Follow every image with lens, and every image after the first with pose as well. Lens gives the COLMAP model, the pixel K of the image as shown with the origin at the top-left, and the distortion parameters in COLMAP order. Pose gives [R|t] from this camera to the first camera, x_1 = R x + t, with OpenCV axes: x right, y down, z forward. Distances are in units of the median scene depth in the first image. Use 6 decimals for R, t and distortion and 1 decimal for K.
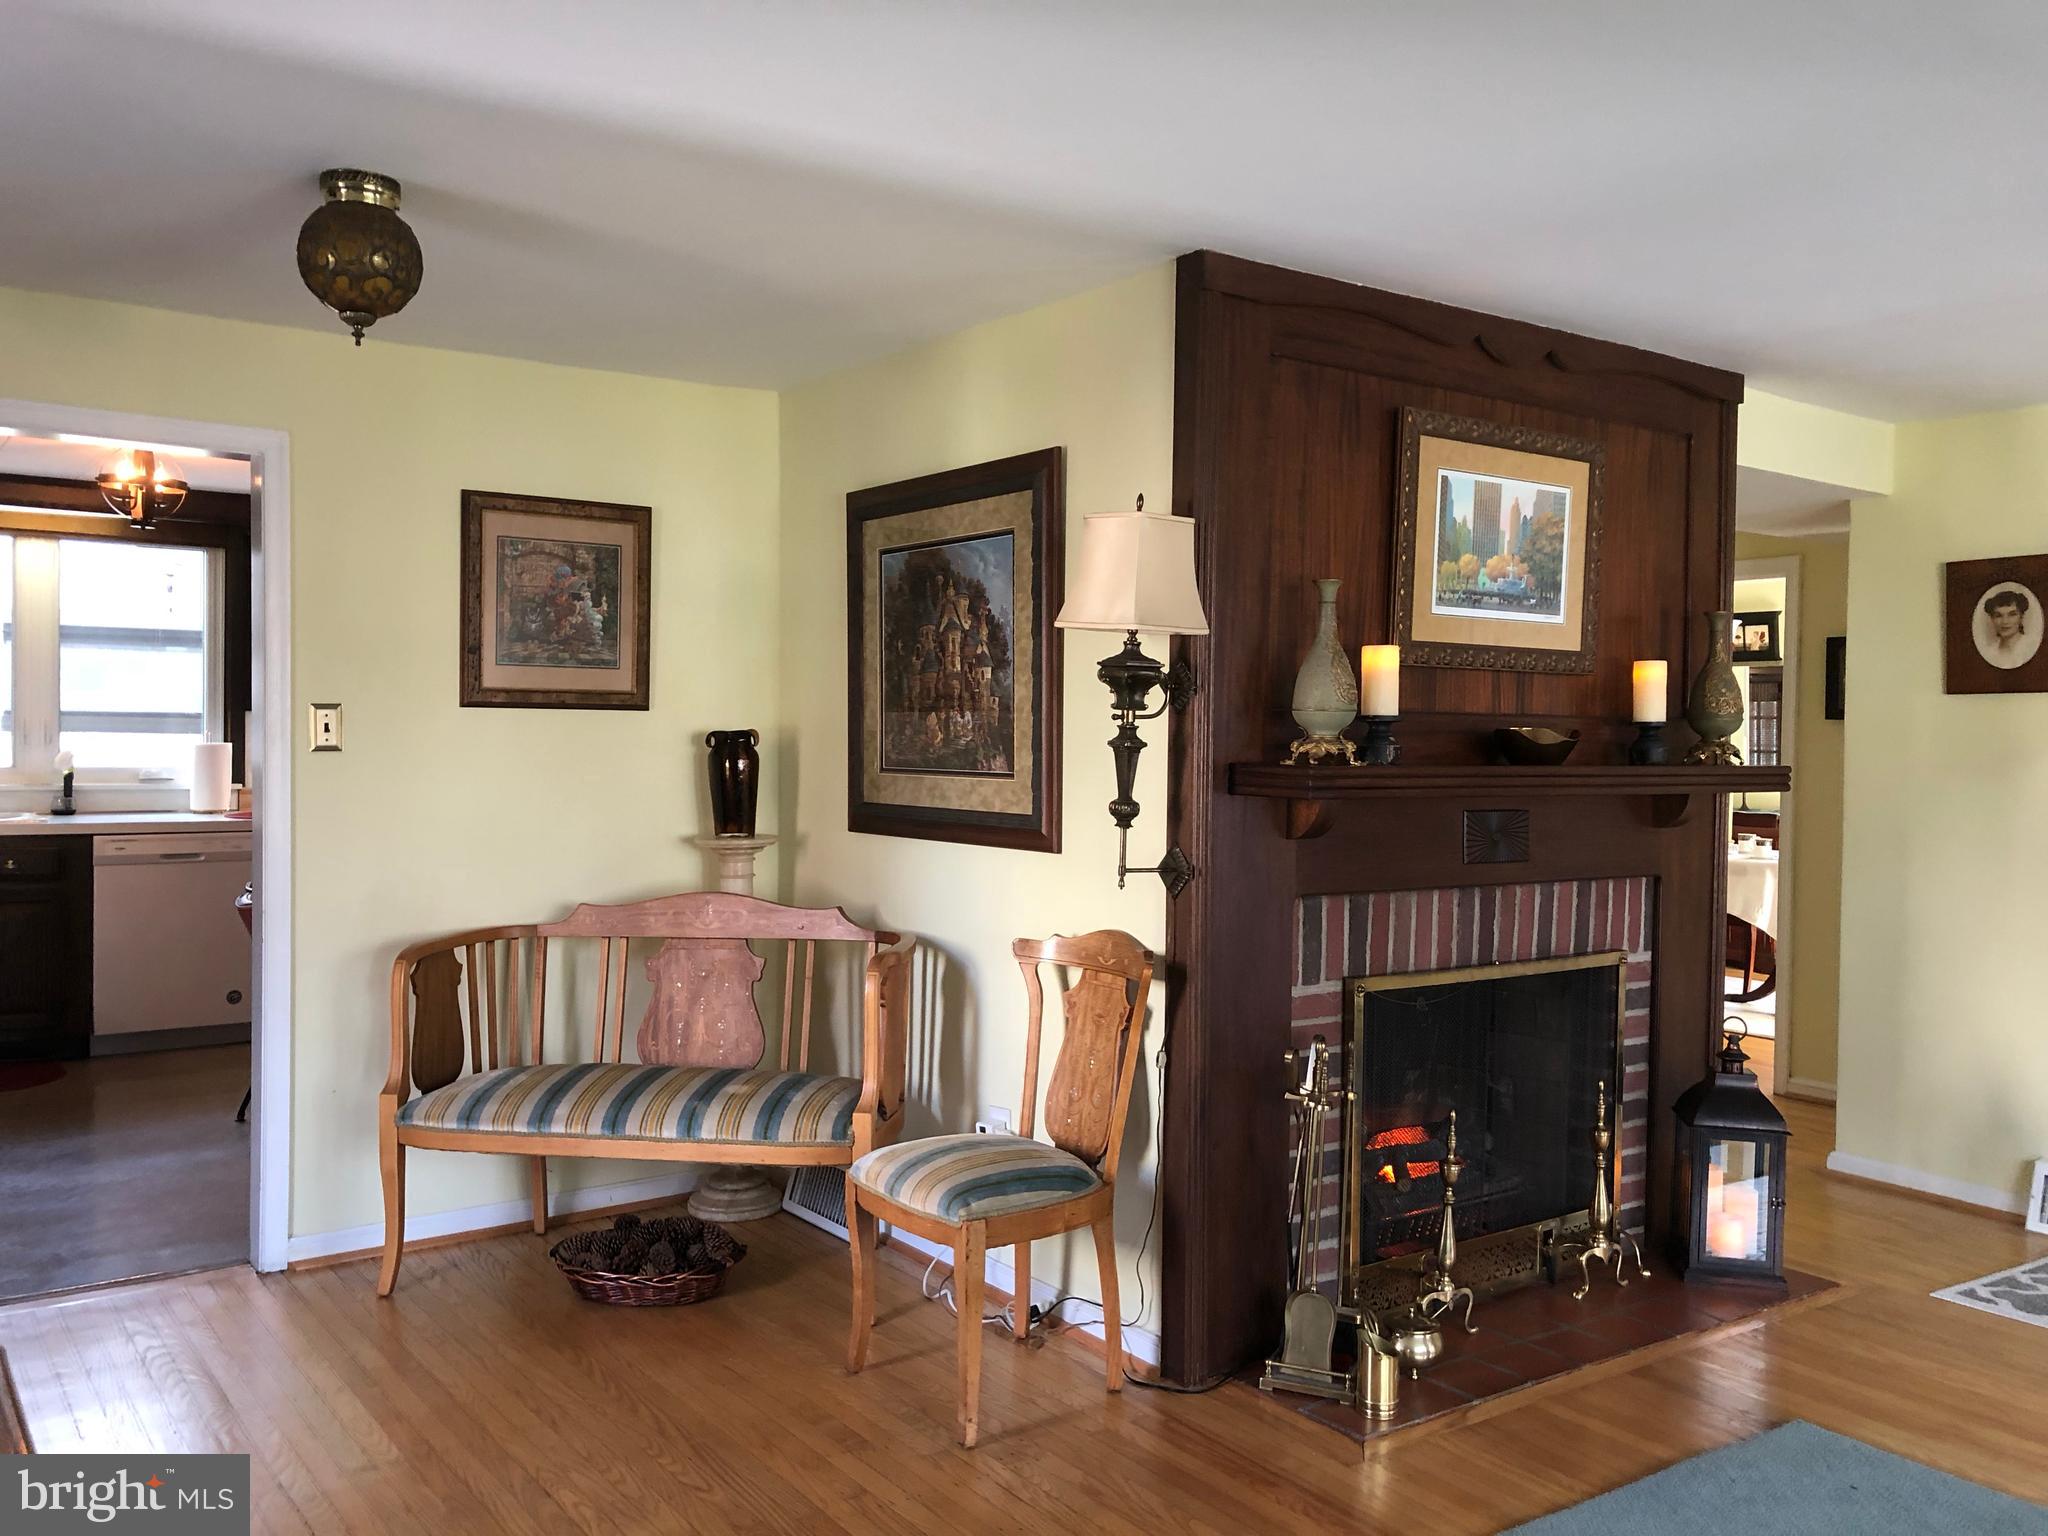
lens RADIAL K [[1703.5, 0, 1041.0], [0, 1703.5, 770.4], [0, 0, 1]] dist [0.065773, -0.098400]
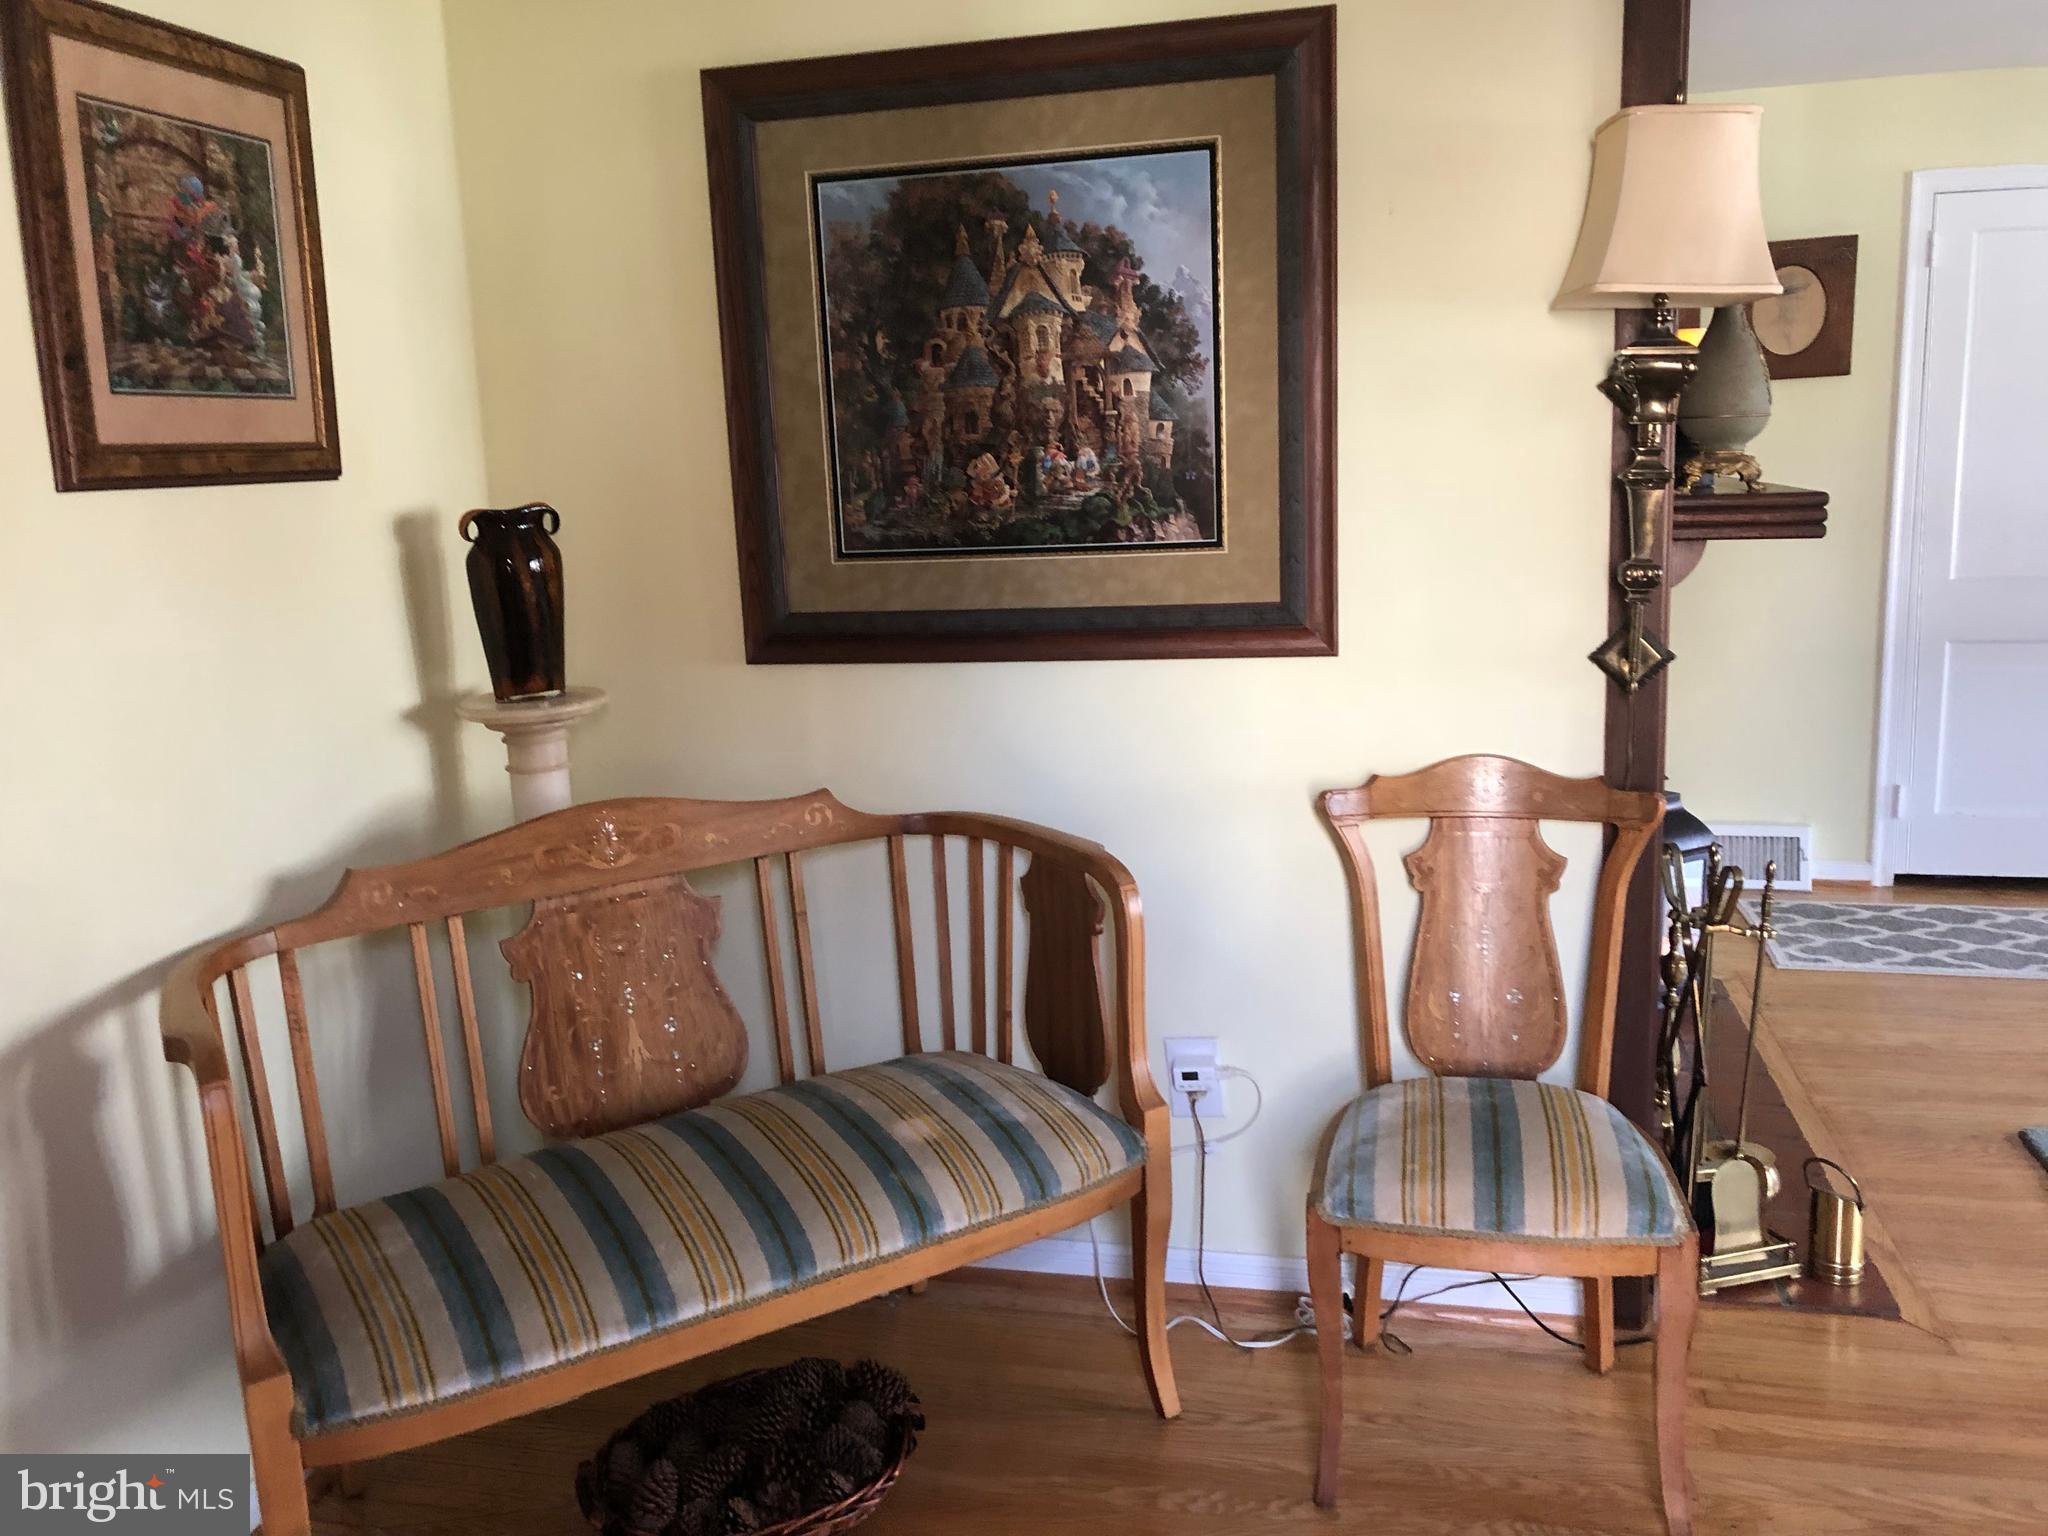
lens RADIAL K [[1683.6, 0, 1012.1], [0, 1683.6, 763.0], [0, 0, 1]] dist [0.026860, -0.025145]
pose [[0.756565, -0.164733, 0.632829, -0.480356], [0.065662, 0.981996, 0.177124, -0.032605], [-0.650614, -0.092452, 0.753760, 0.550263]]
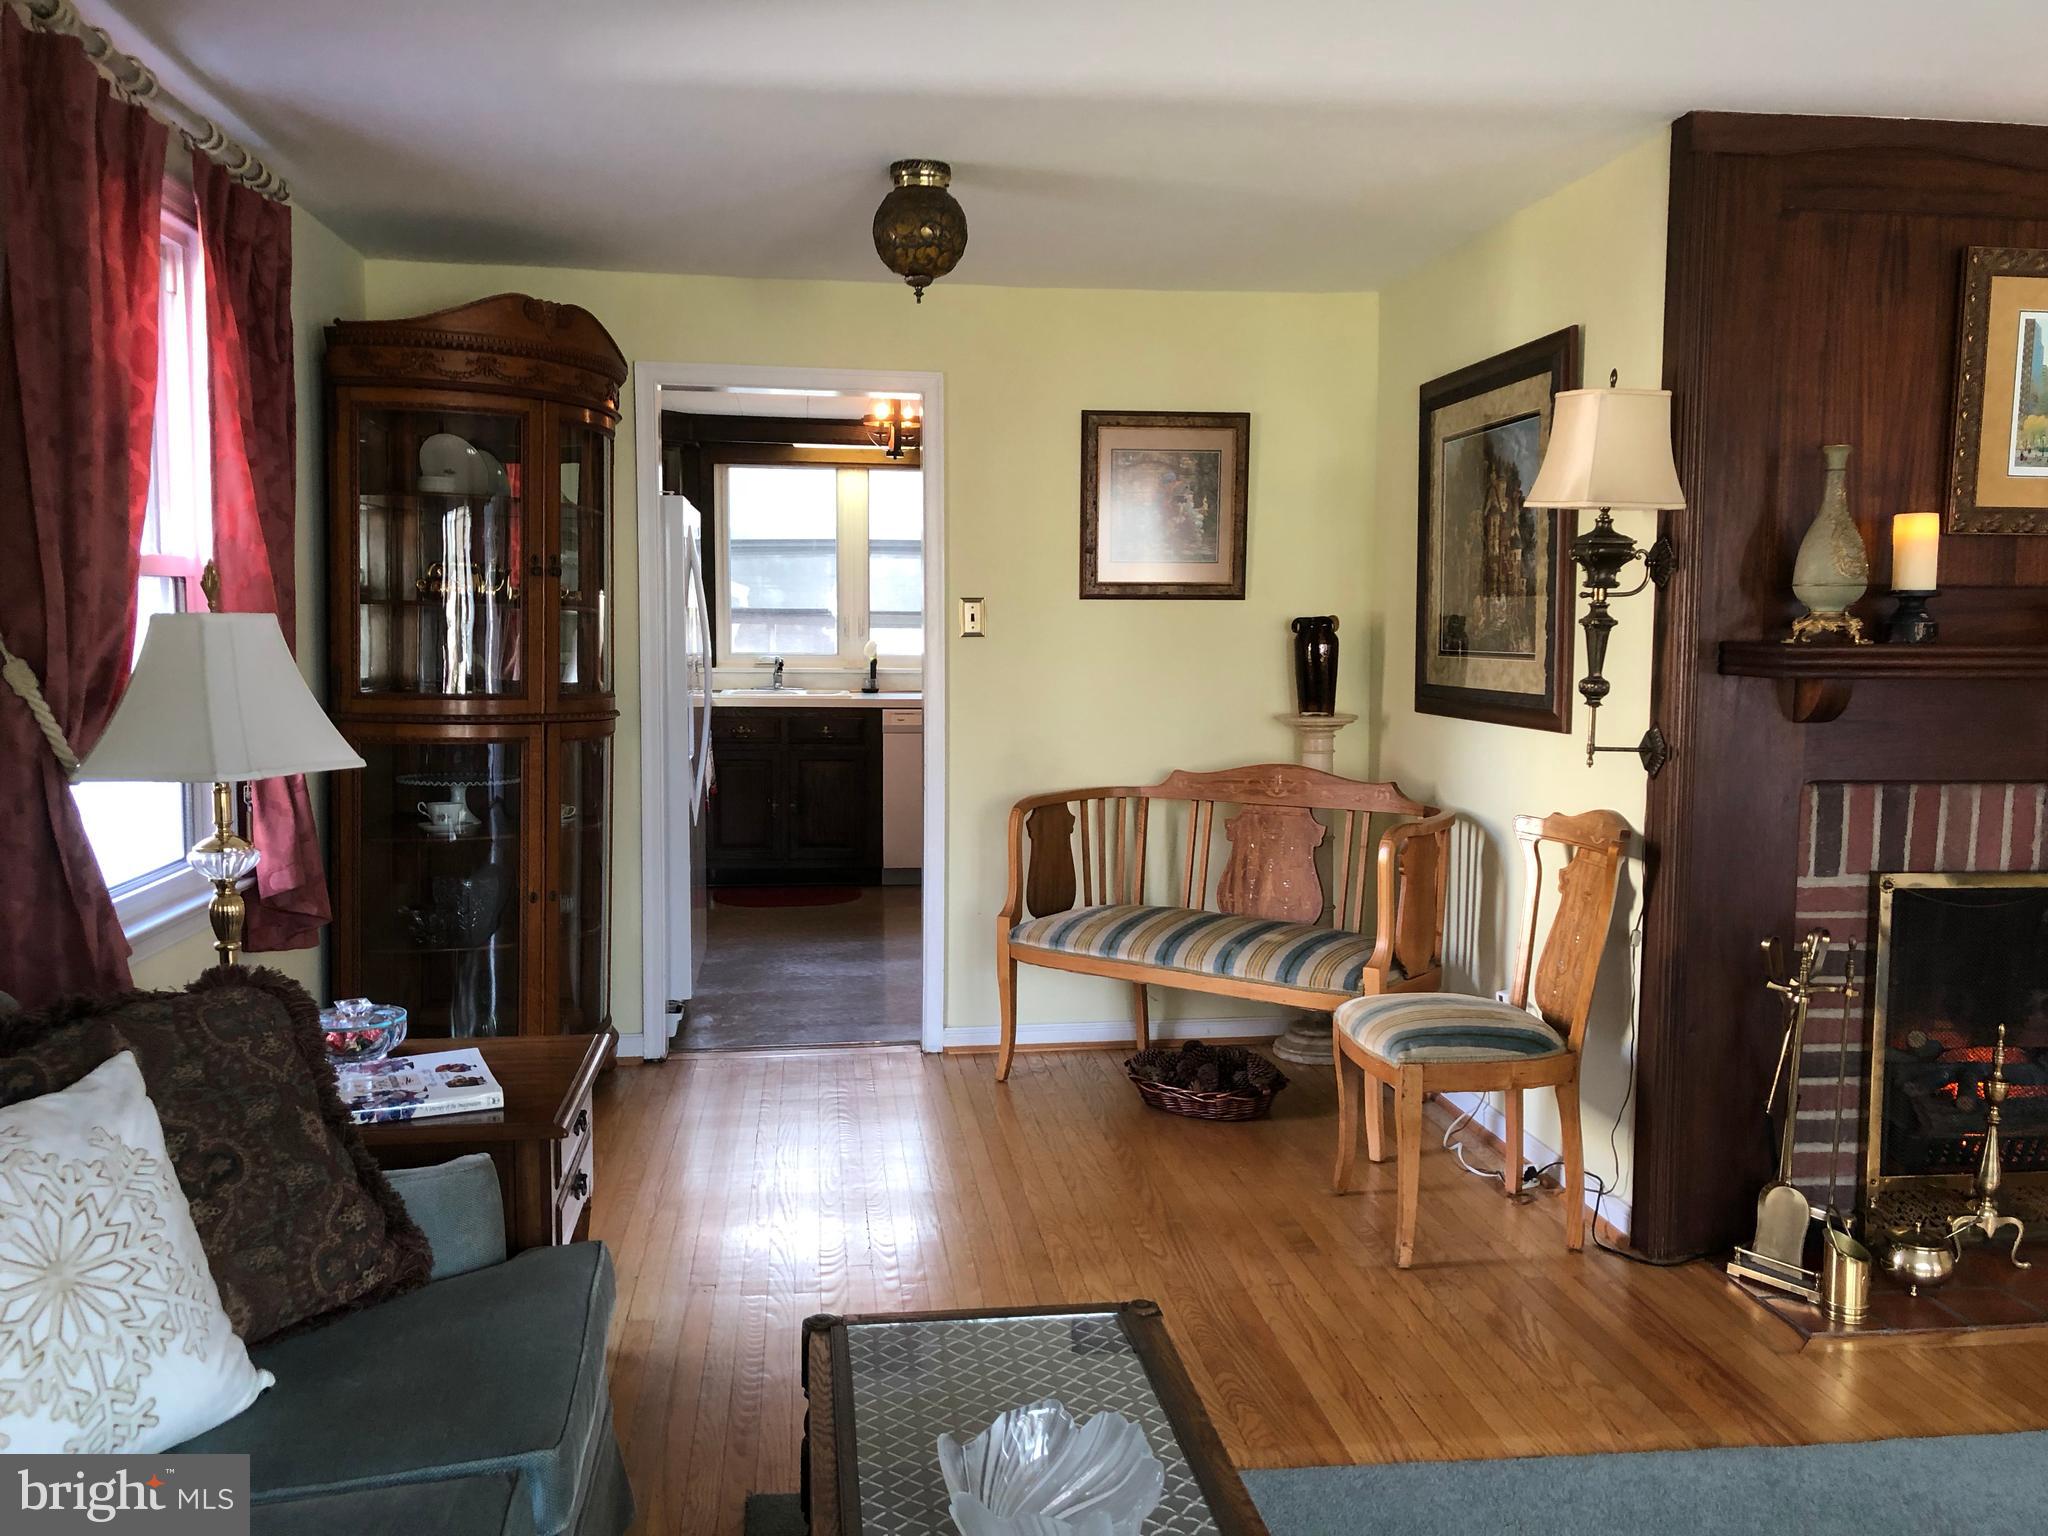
lens RADIAL K [[1683.6, 0, 1012.1], [0, 1683.6, 763.0], [0, 0, 1]] dist [0.026860, -0.025145]
pose [[0.875227, 0.033766, -0.482532, 0.194961], [-0.006903, 0.998331, 0.057339, 0.010611], [0.483663, -0.046854, 0.873999, -0.035165]]
